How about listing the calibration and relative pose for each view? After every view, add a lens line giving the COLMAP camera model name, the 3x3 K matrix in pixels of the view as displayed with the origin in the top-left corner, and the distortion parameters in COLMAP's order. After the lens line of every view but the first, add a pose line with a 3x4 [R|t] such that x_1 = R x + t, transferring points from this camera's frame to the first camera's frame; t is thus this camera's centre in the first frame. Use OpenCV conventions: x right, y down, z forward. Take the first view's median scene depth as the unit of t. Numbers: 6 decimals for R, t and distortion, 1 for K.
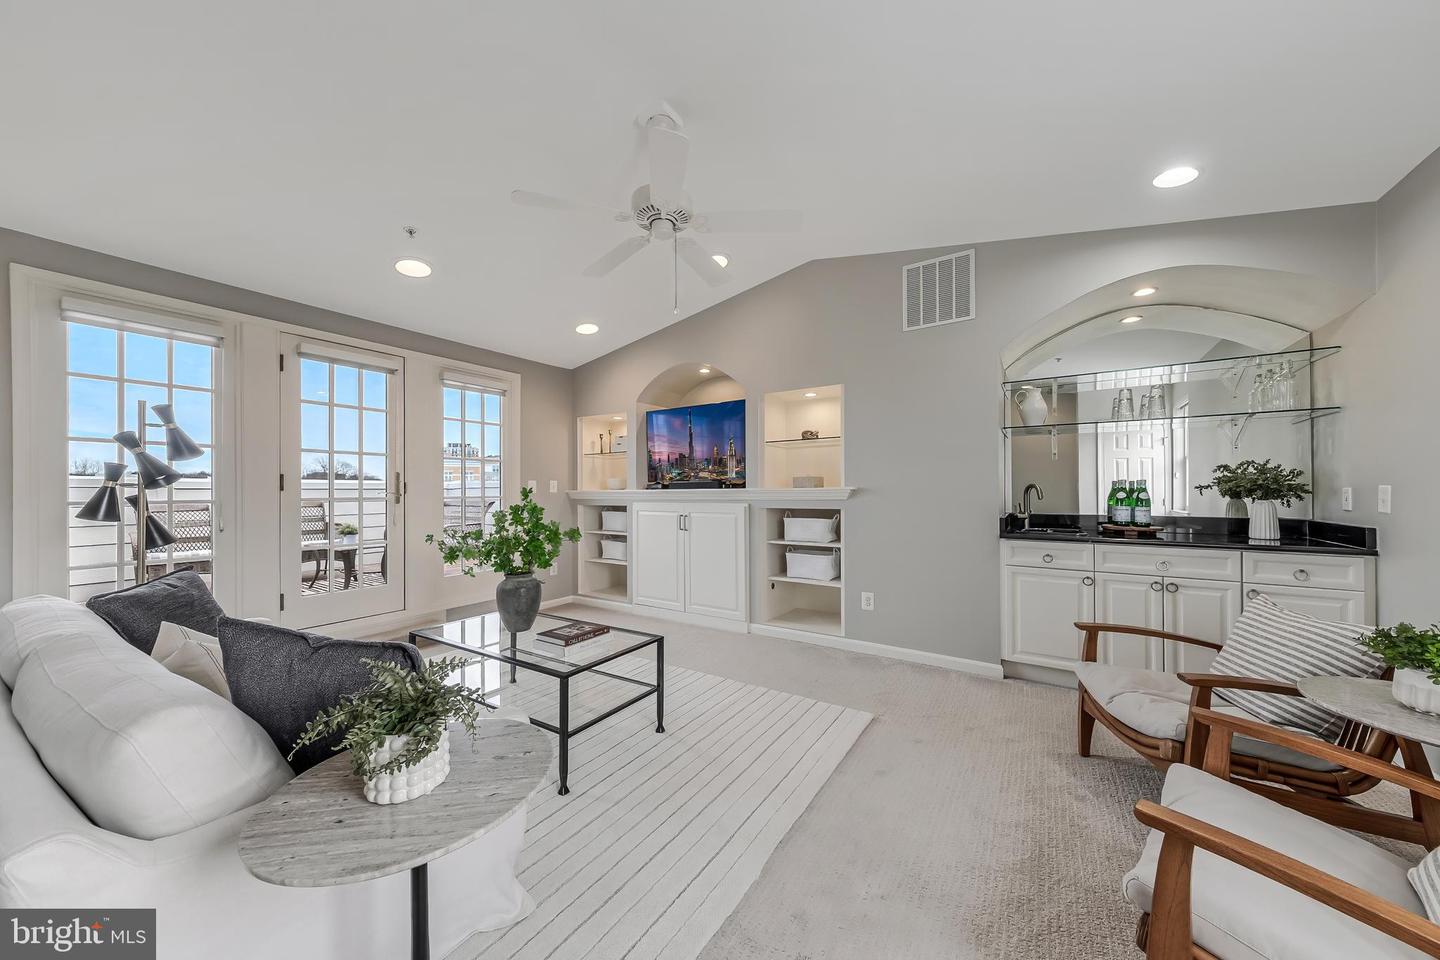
lens RADIAL K [[489.4, 0, 765.9], [0, 489.4, 484.9], [0, 0, 1]] dist [0.011485, -0.001267]
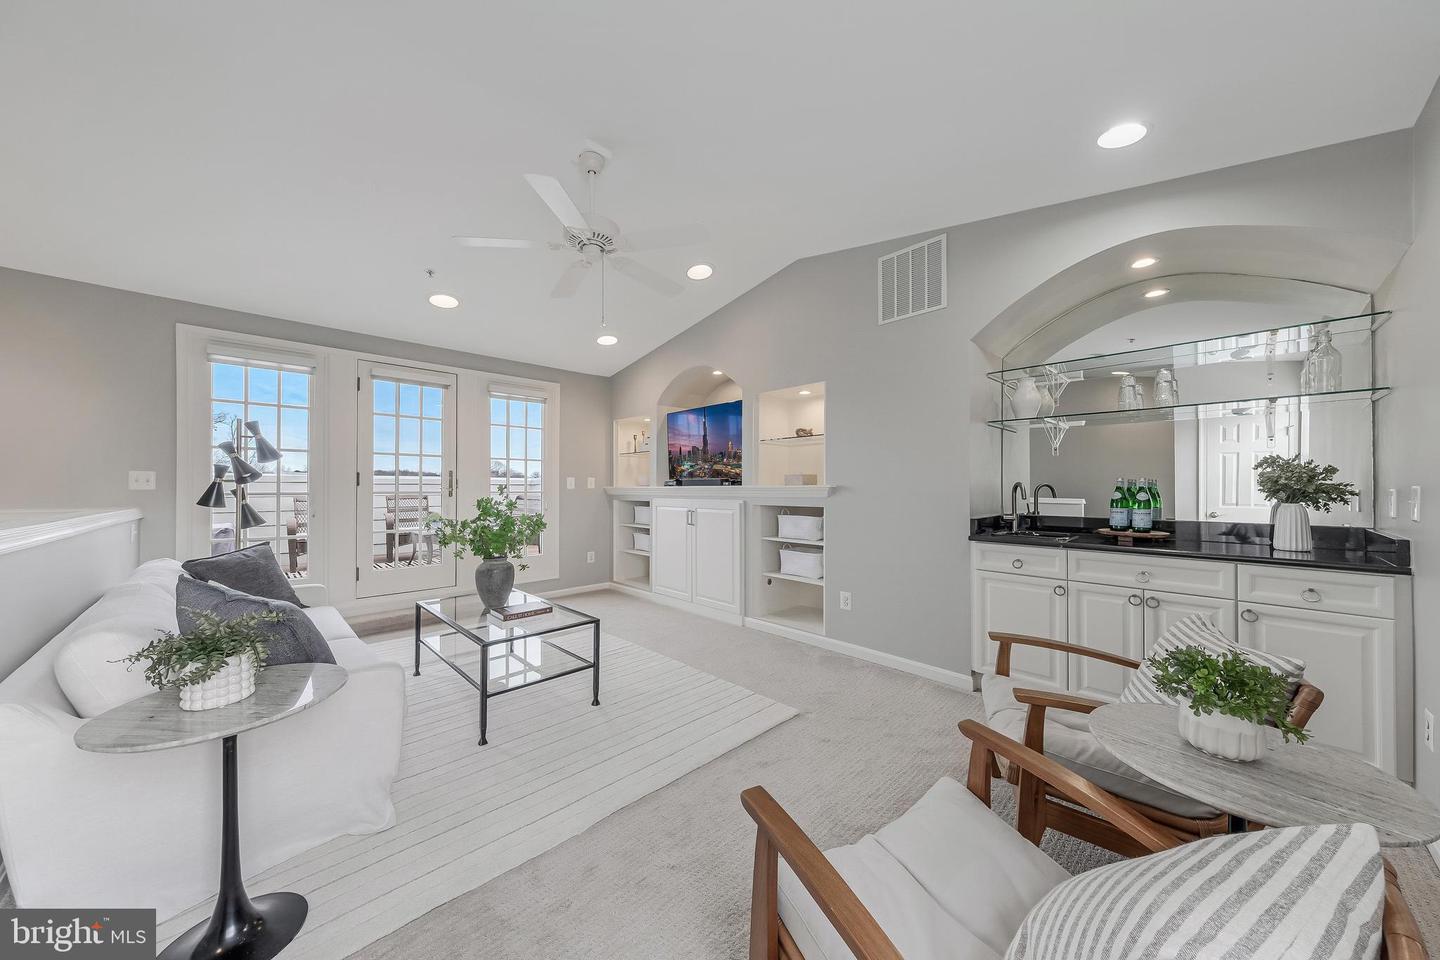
lens RADIAL K [[489.4, 0, 749.8], [0, 489.4, 480.1], [0, 0, 1]] dist [0.011485, -0.001267]
pose [[0.974939, 0.002814, -0.222456, 0.294037], [-0.003664, 0.999987, -0.003409, -0.001353], [0.222444, 0.004139, 0.974937, -0.004563]]
